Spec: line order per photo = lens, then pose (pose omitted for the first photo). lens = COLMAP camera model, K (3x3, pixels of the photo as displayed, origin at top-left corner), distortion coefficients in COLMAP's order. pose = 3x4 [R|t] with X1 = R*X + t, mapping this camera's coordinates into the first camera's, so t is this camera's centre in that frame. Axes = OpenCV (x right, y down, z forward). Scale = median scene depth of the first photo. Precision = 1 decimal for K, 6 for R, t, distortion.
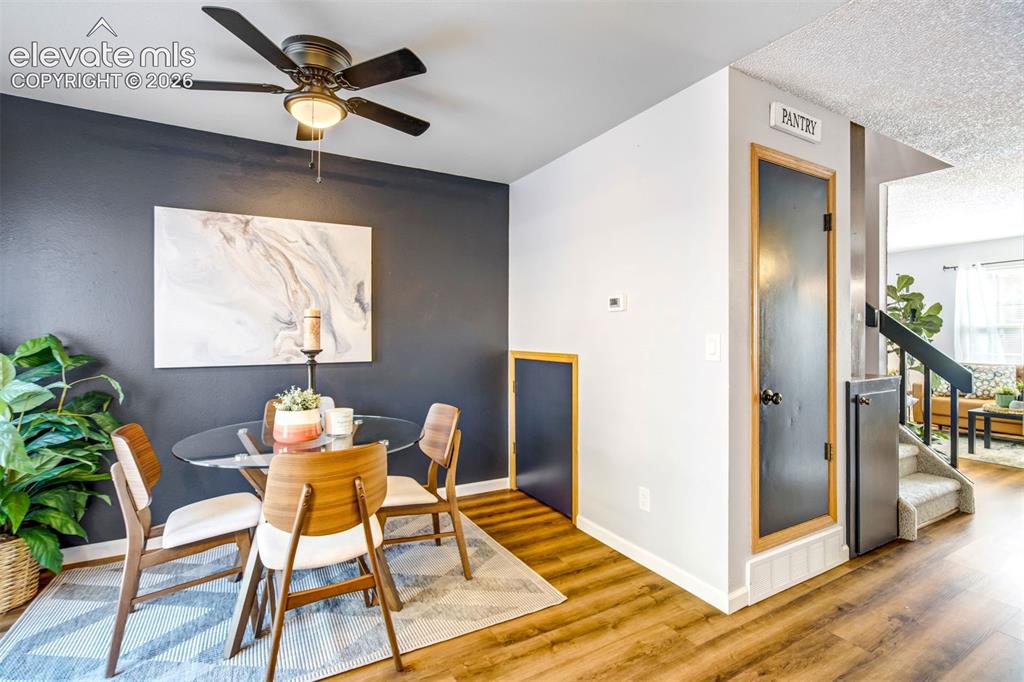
lens RADIAL K [[477.9, 0, 506.8], [0, 477.9, 336.3], [0, 0, 1]] dist [-0.039046, 0.021903]
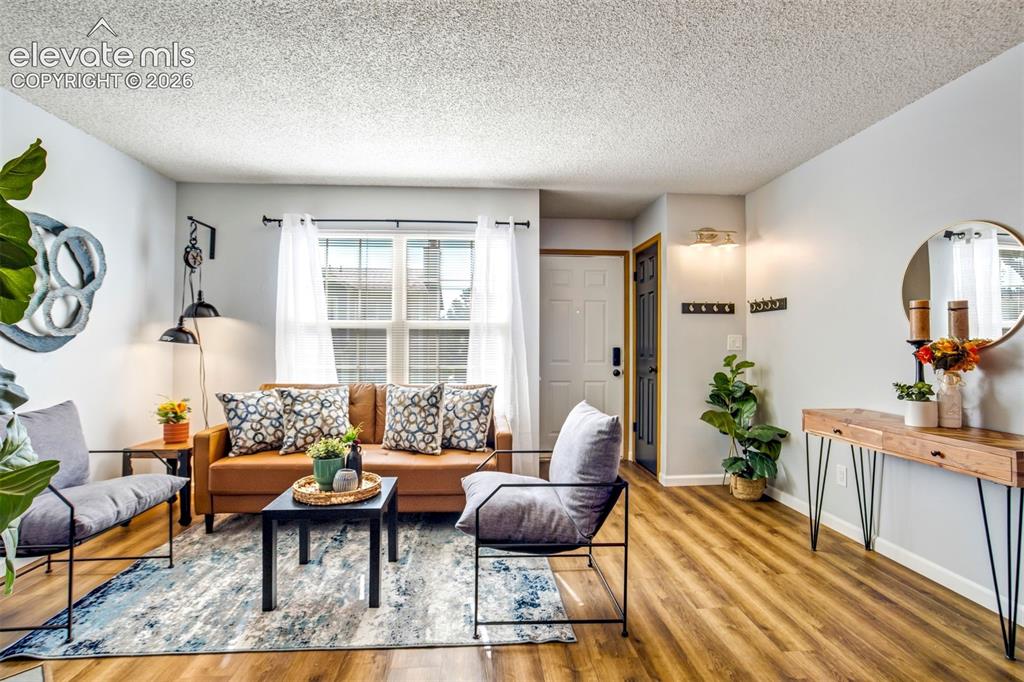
lens RADIAL K [[478.5, 0, 514.3], [0, 478.5, 336.2], [0, 0, 1]] dist [-0.053193, 0.026728]
pose [[0.414669, 0.021637, 0.909715, 0.607808], [-0.006464, 0.999762, -0.020832, 0.008575], [-0.909949, 0.002758, 0.414710, 0.547100]]
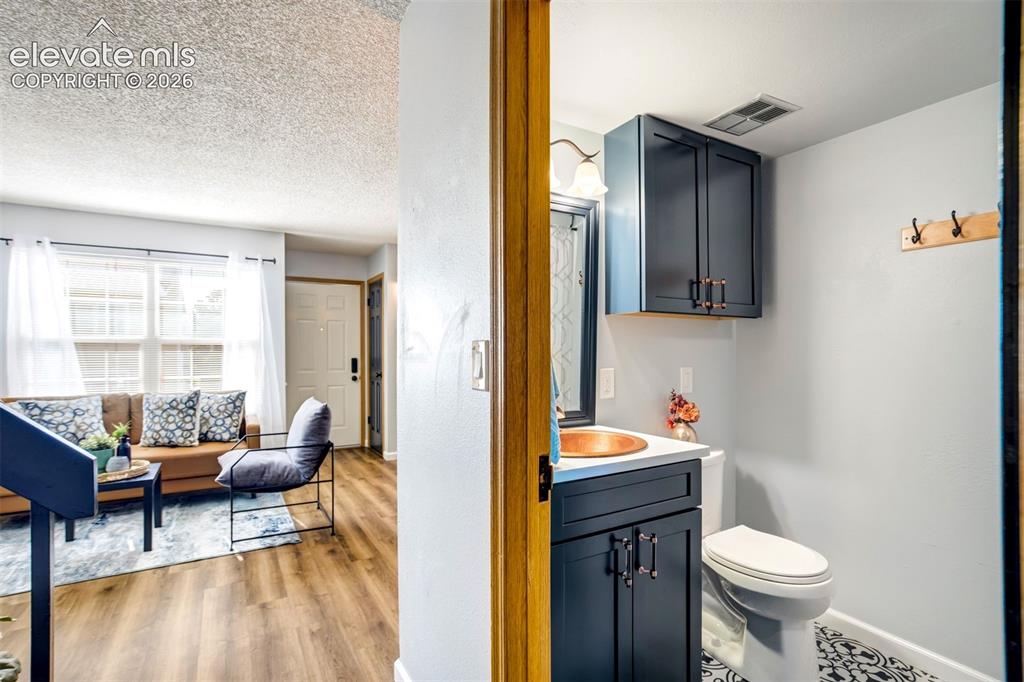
lens RADIAL K [[477.2, 0, 496.8], [0, 477.2, 355.2], [0, 0, 1]] dist [-0.039041, 0.026363]
pose [[-0.011028, -0.004002, 0.999931, 0.381700], [0.000698, 0.999992, 0.004010, -0.001002], [-0.999939, 0.000742, -0.011025, 0.423602]]
